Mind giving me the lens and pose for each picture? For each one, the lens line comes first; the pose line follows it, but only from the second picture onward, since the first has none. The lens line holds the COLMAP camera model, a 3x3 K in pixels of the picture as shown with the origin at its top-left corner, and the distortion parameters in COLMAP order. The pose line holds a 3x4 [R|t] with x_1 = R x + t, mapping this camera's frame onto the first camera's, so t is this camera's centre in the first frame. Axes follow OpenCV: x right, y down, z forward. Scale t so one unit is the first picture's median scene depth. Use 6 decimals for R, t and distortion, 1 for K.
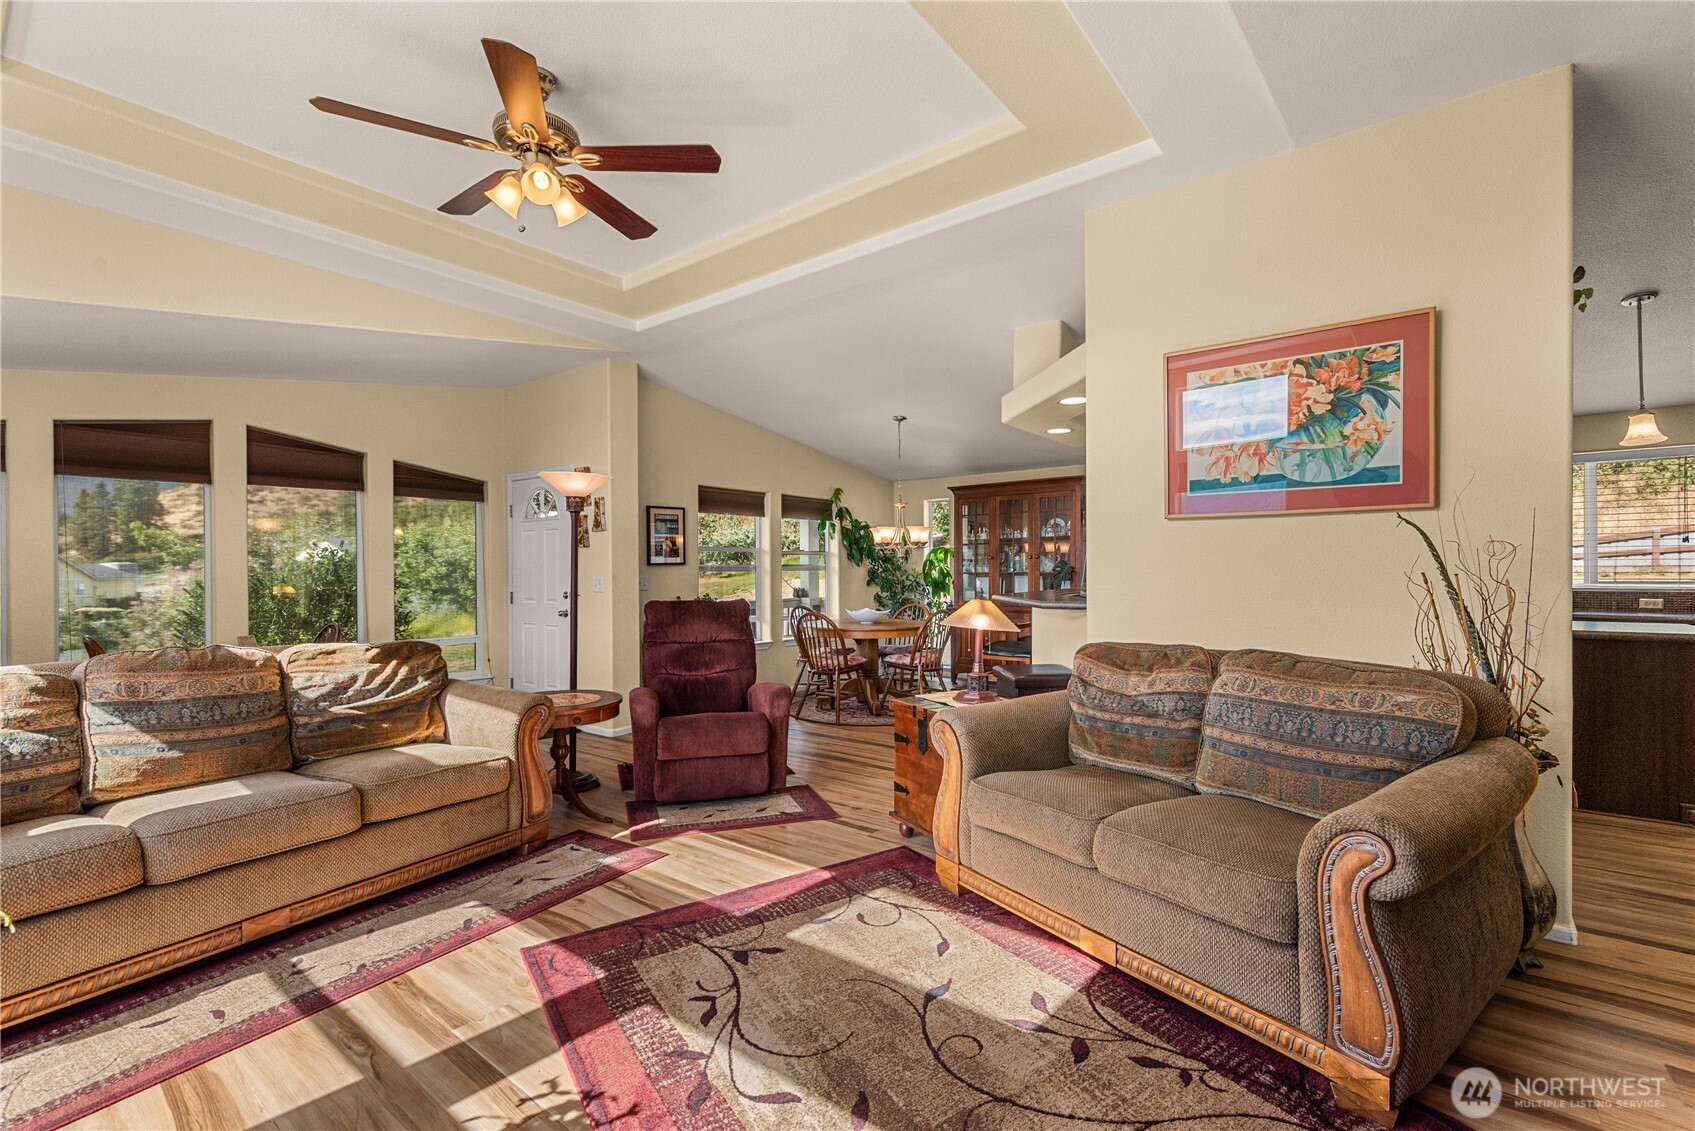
lens RADIAL K [[757.8, 0, 868.7], [0, 757.8, 551.2], [0, 0, 1]] dist [0.003730, -0.002627]
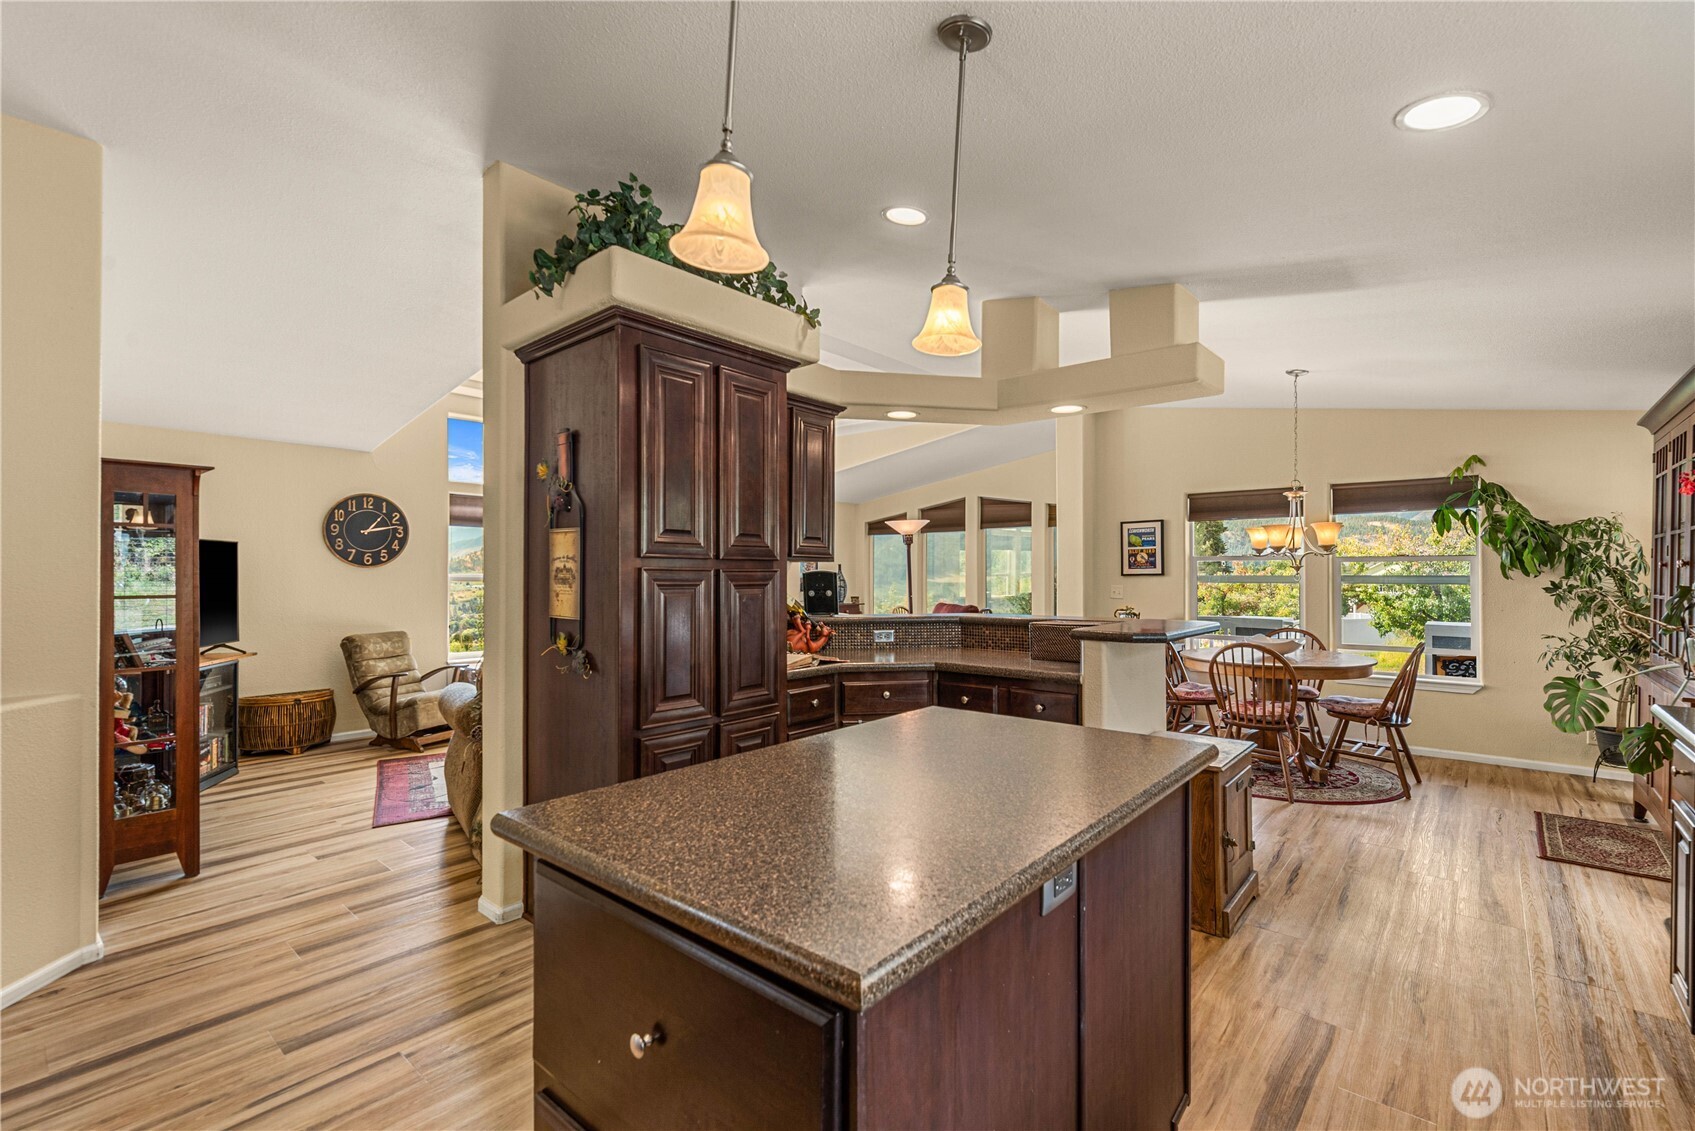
lens RADIAL K [[757.8, 0, 859.6], [0, 757.8, 567.8], [0, 0, 1]] dist [0.003730, -0.002627]
pose [[-0.082703, 0.001103, -0.996574, 1.650780], [0.023665, 0.999720, -0.000857, -0.002486], [0.996293, -0.023655, -0.082706, 1.404034]]
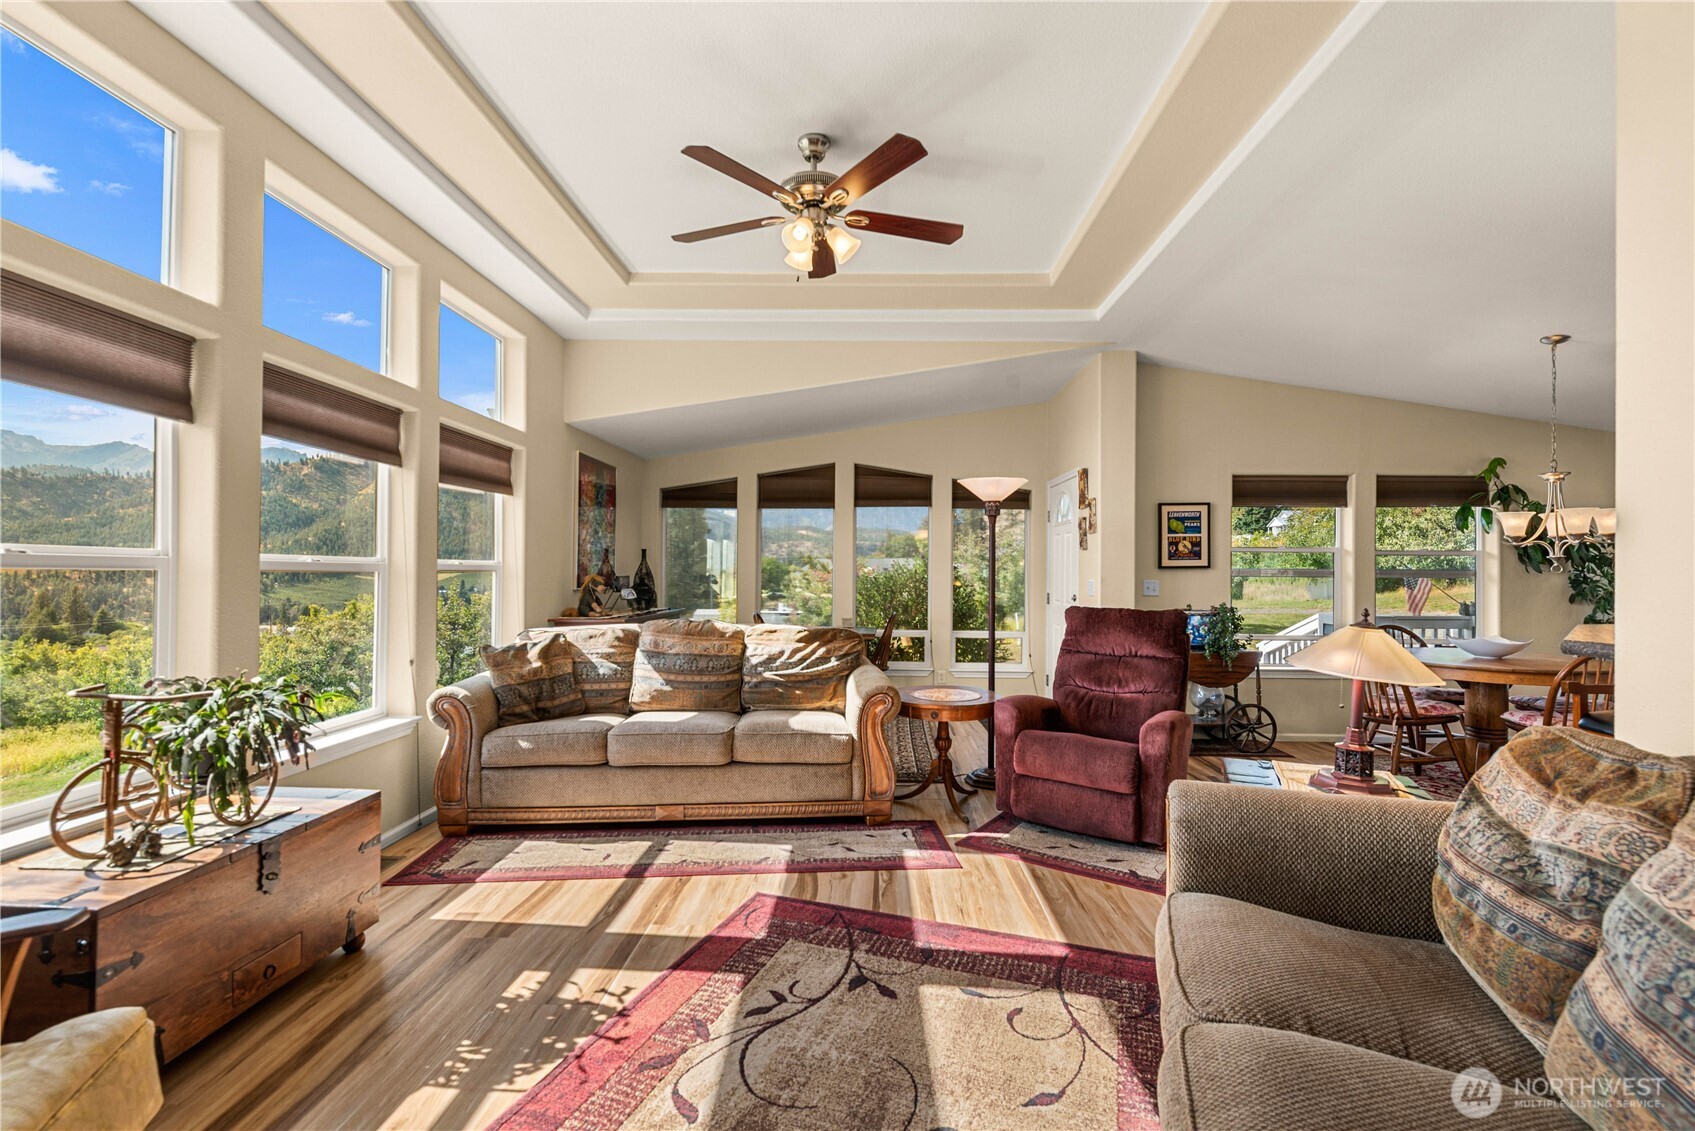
lens RADIAL K [[757.8, 0, 856.8], [0, 757.8, 547.3], [0, 0, 1]] dist [0.003730, -0.002627]
pose [[0.580840, -0.015472, -0.813871, 0.471335], [0.008531, 0.999880, -0.012920, 0.003489], [0.813973, 0.000561, 0.580902, 0.346292]]
